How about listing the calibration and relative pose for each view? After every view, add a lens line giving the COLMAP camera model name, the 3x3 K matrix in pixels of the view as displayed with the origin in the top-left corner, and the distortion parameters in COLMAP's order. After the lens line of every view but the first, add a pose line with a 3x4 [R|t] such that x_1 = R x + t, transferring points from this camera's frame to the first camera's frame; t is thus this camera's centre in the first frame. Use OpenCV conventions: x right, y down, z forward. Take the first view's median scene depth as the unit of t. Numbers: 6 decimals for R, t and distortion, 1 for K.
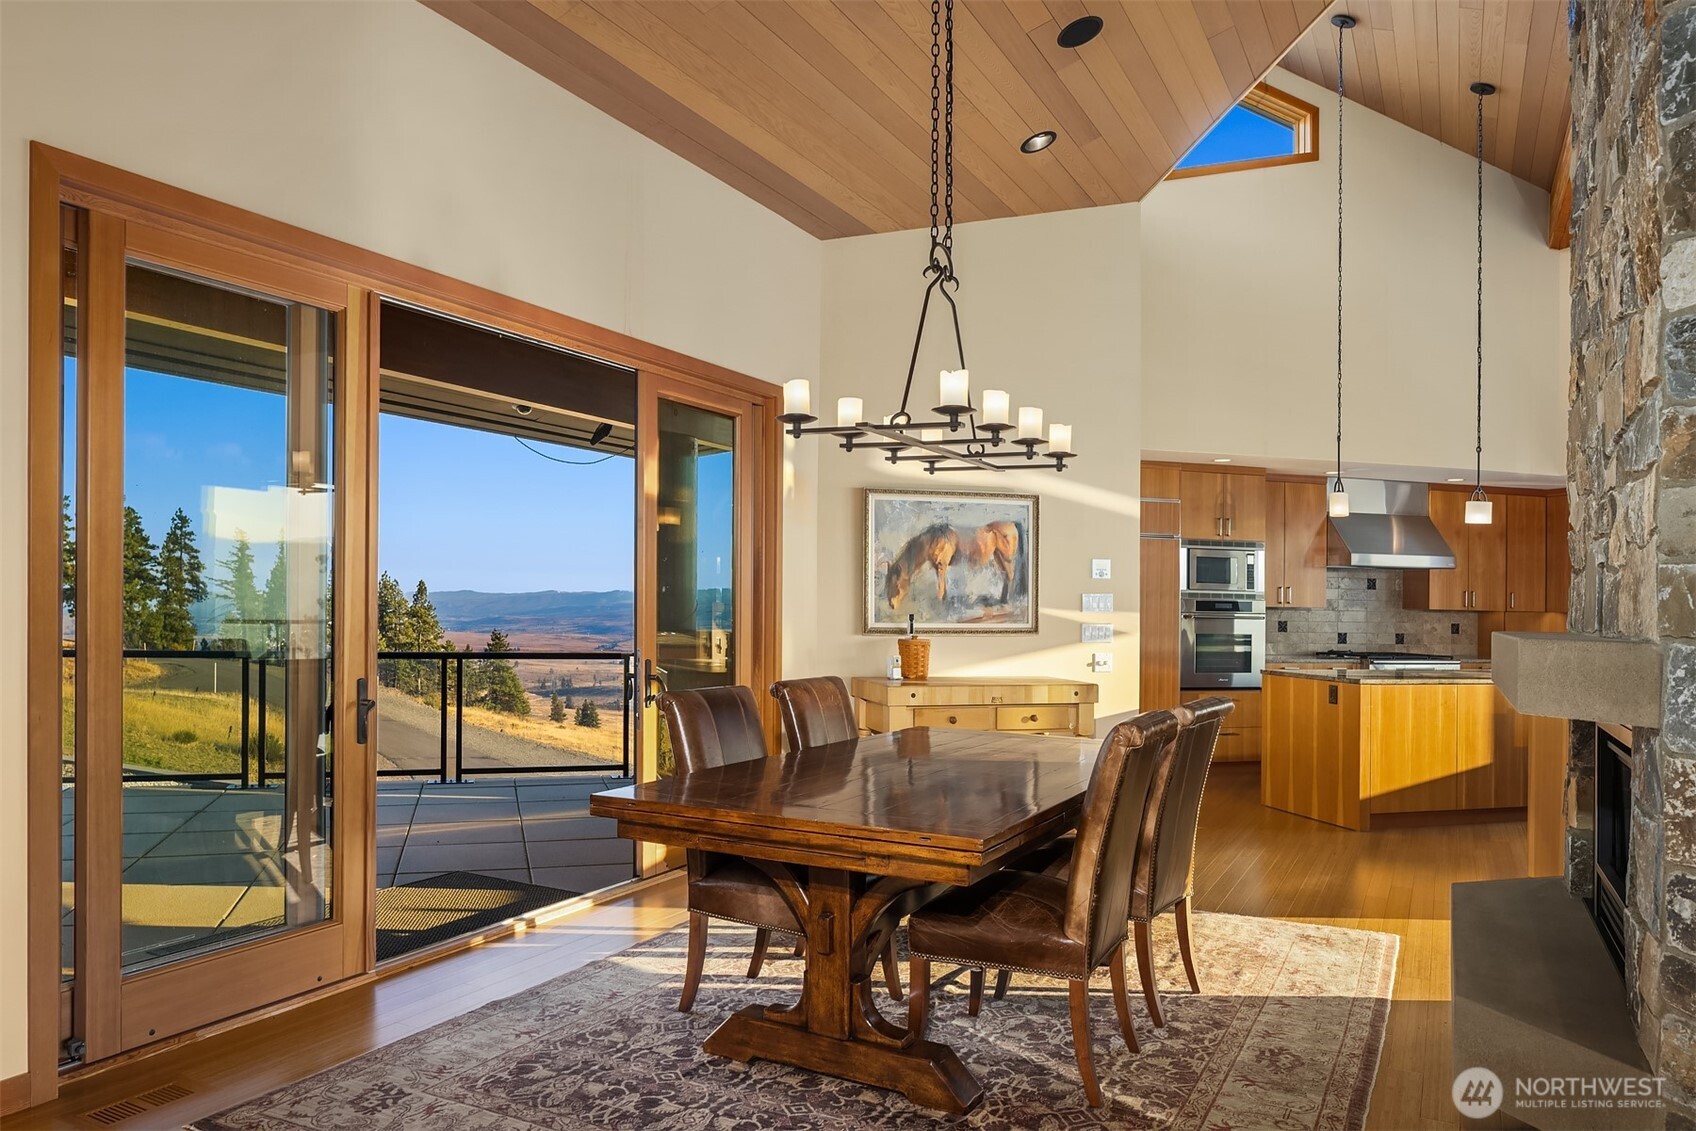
lens RADIAL K [[1196.7, 0, 817.1], [0, 1196.7, 568.3], [0, 0, 1]] dist [-0.009067, 0.001498]
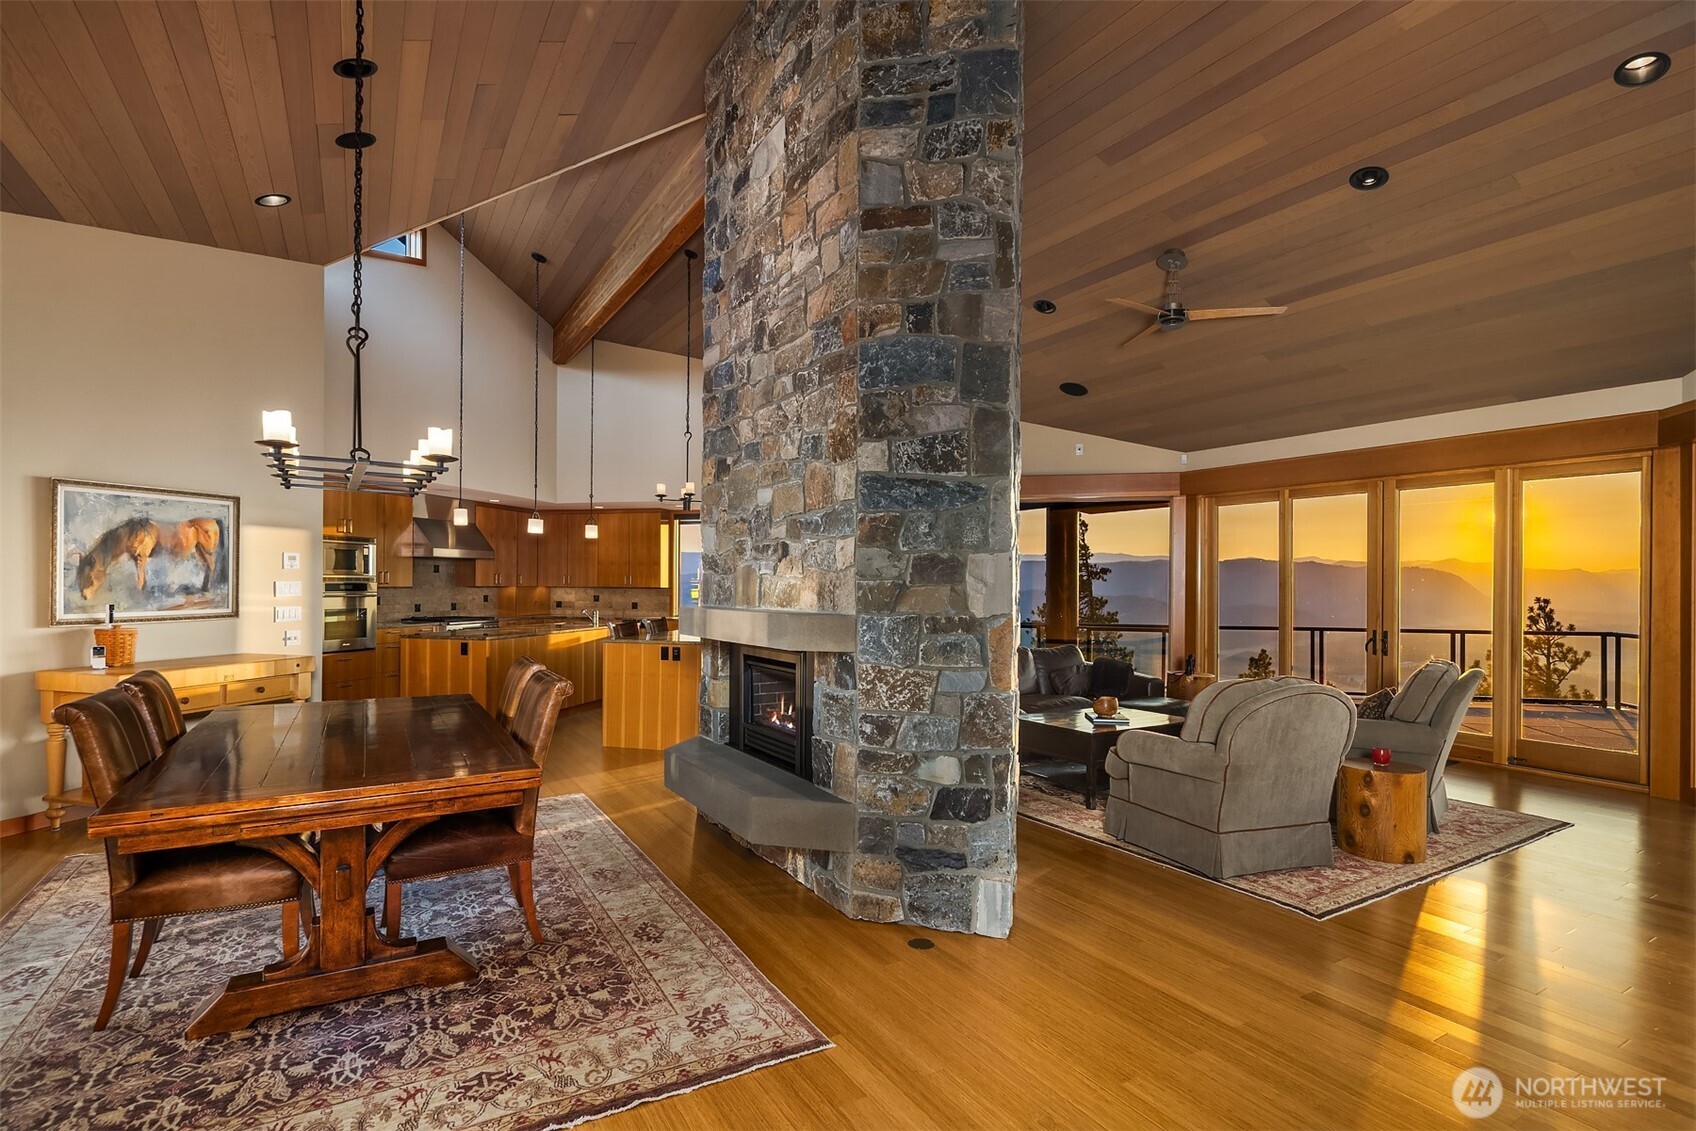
lens RADIAL K [[822.5, 0, 913.0], [0, 822.5, 558.1], [0, 0, 1]] dist [0.008913, -0.004379]
pose [[0.474012, 0.014669, 0.880396, -0.219191], [-0.023287, 0.999720, -0.004119, -0.014731], [-0.880211, -0.018550, 0.474221, 0.053159]]
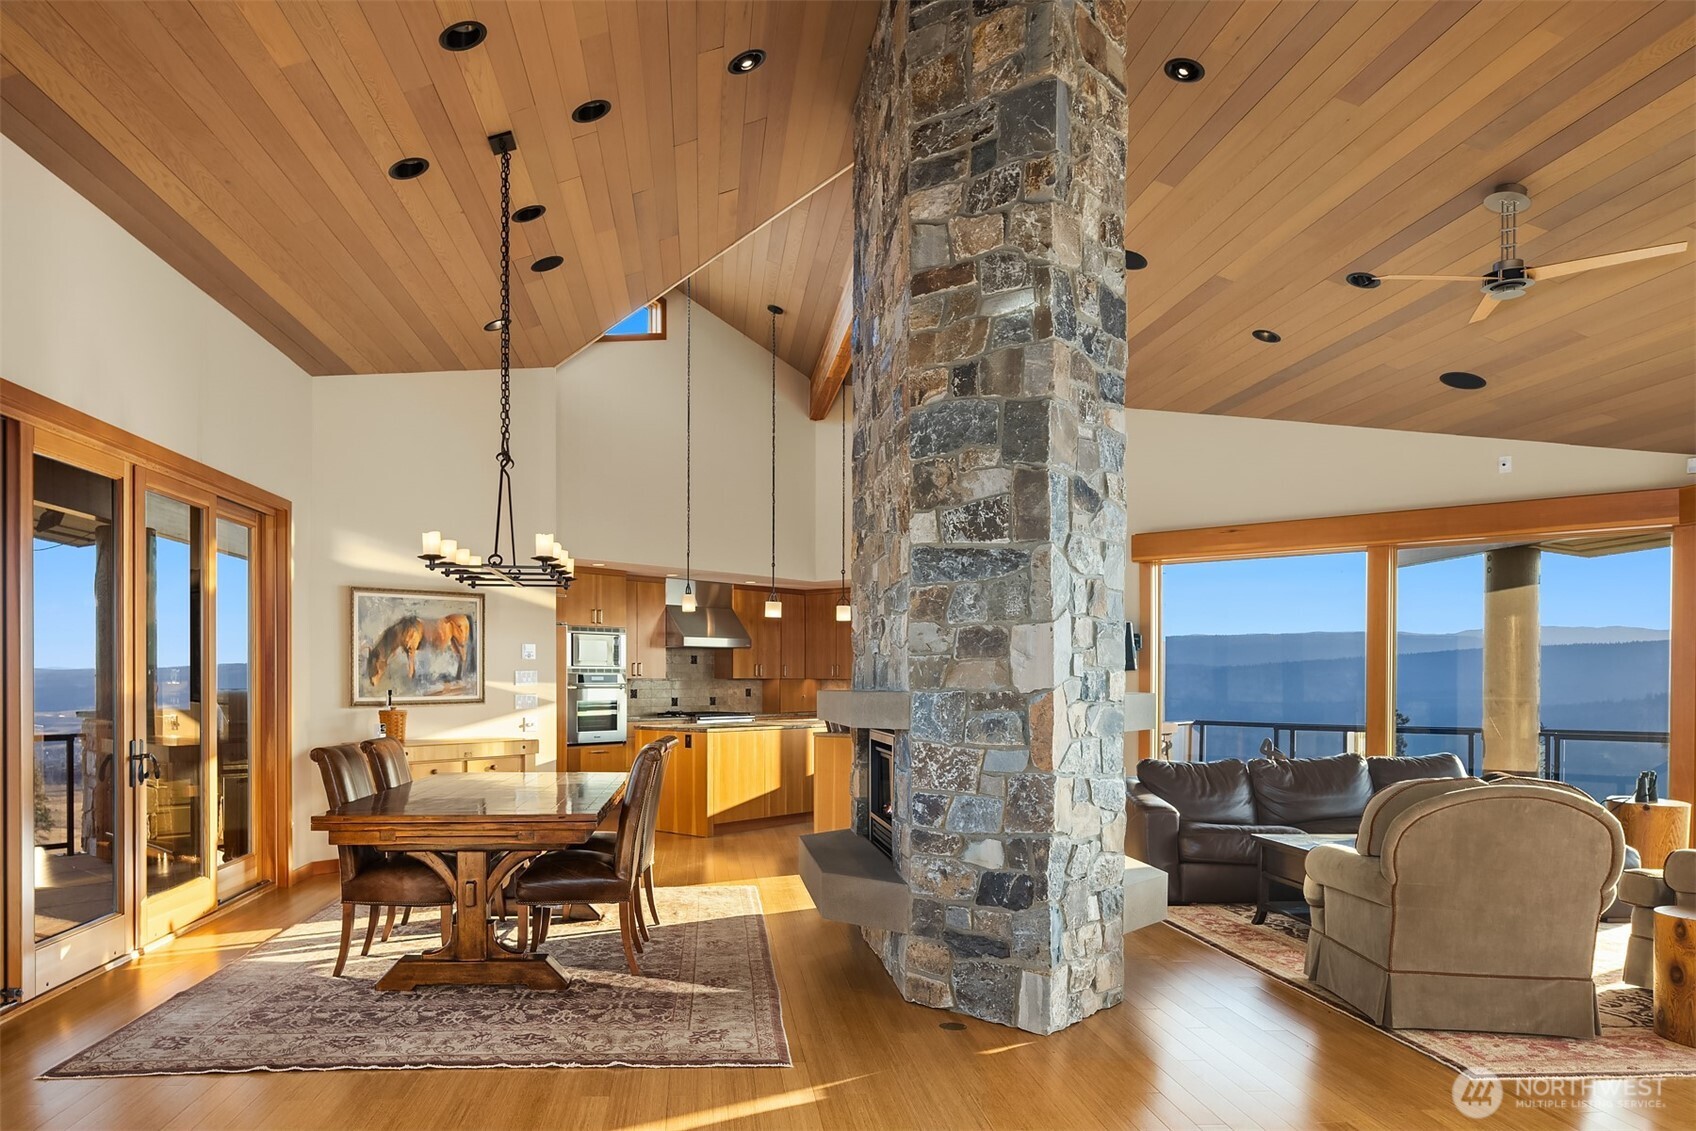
lens RADIAL K [[1178.7, 0, 849.1], [0, 1178.7, 625.1], [0, 0, 1]] dist [-0.003198, 0.000704]
pose [[0.819872, 0.008027, 0.572491, -0.224969], [0.000337, 0.999895, -0.014503, -0.010266], [-0.572547, 0.012083, 0.819783, -0.258696]]
